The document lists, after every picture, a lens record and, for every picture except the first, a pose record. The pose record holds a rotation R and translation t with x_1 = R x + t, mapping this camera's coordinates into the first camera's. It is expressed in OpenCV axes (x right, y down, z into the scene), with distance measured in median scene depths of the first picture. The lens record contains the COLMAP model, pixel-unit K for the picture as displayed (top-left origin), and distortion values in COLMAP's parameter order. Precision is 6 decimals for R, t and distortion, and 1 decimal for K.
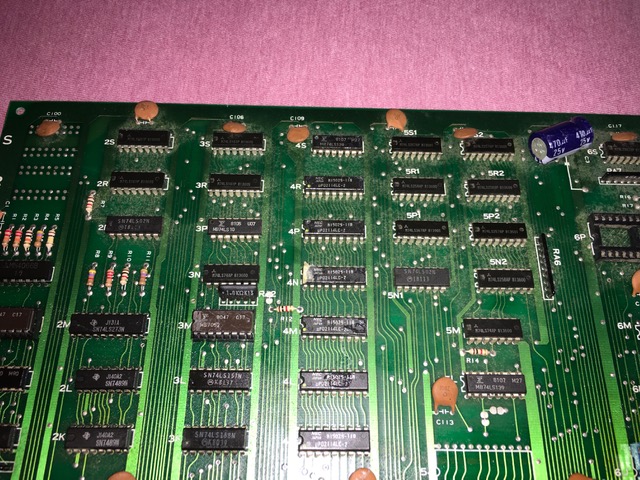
lens RADIAL K [[555.1, 0, 320.0], [0, 555.1, 240.0], [0, 0, 1]] dist [0.069620, -0.132082]
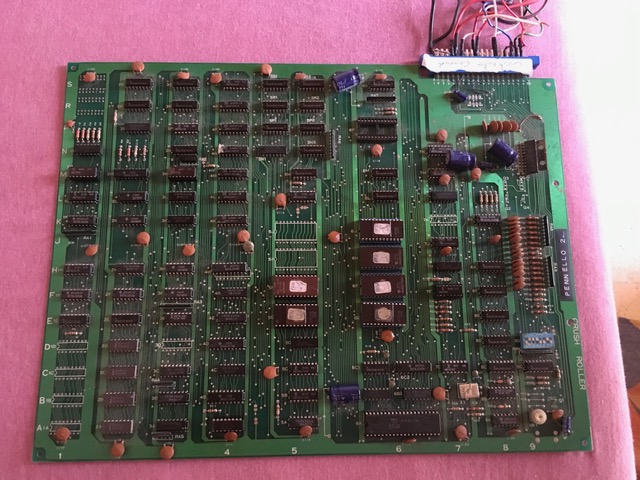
lens RADIAL K [[555.1, 0, 320.0], [0, 555.1, 240.0], [0, 0, 1]] dist [0.069620, -0.132082]
pose [[0.999792, -0.018555, 0.008433, 0.332562], [0.016520, 0.980091, 0.197862, -0.015219], [-0.011937, -0.197681, 0.980194, -1.173312]]
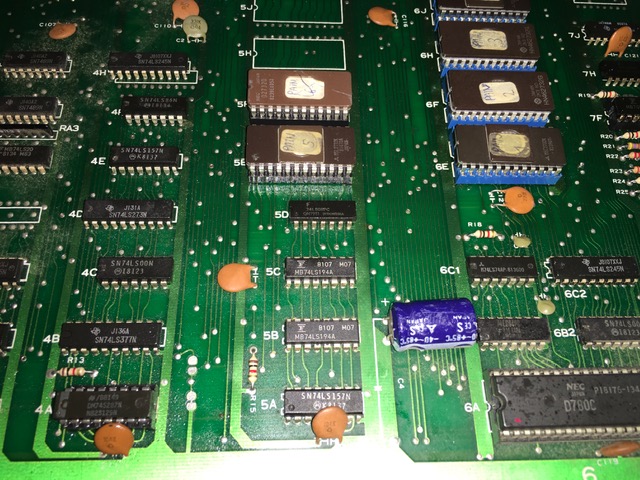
lens RADIAL K [[555.1, 0, 320.0], [0, 555.1, 240.0], [0, 0, 1]] dist [0.069620, -0.132082]
pose [[0.999332, -0.021319, 0.029698, 0.260579], [0.021645, 0.999708, -0.010721, 0.787582], [-0.029461, 0.011357, 0.999501, -0.106961]]
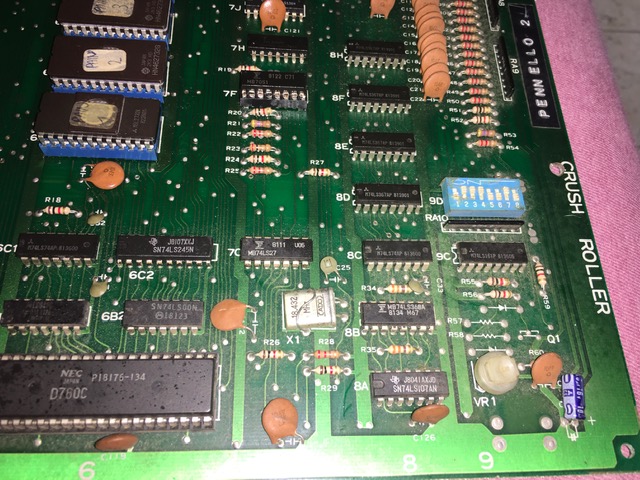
lens RADIAL K [[555.1, 0, 320.0], [0, 555.1, 240.0], [0, 0, 1]] dist [0.069620, -0.132082]
pose [[0.996964, -0.002713, 0.077814, 0.822531], [0.003526, 0.999941, -0.010308, 0.824947], [-0.077781, 0.010551, 0.996915, -0.077457]]
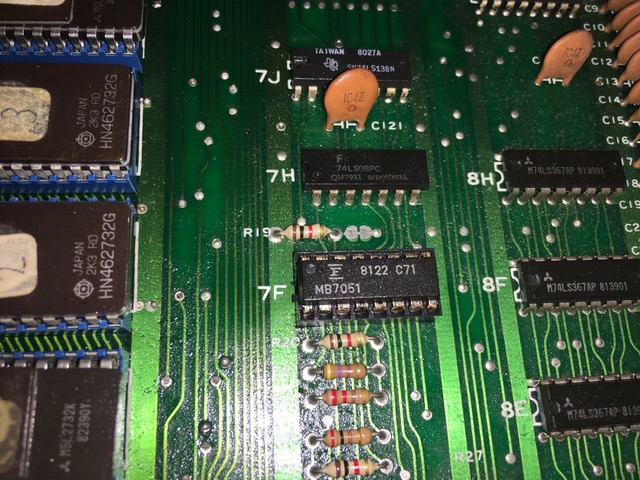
lens RADIAL K [[568.0, 0, 320.2], [0, 568.0, 243.4], [0, 0, 1]] dist [0.062211, -0.151900]
pose [[0.995296, -0.034794, 0.090418, 0.749176], [0.023247, 0.991789, 0.125758, 0.497692], [-0.094051, -0.123064, 0.987932, 0.391614]]
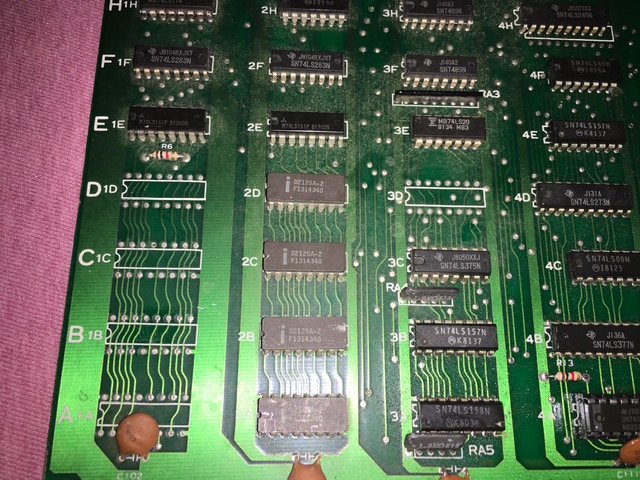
lens RADIAL K [[555.1, 0, 320.0], [0, 555.1, 240.0], [0, 0, 1]] dist [0.069620, -0.132082]
pose [[0.999666, 0.004525, 0.025462, -0.348015], [-0.008557, 0.986991, 0.160549, 0.673631], [-0.024404, -0.160713, 0.986699, -0.017448]]
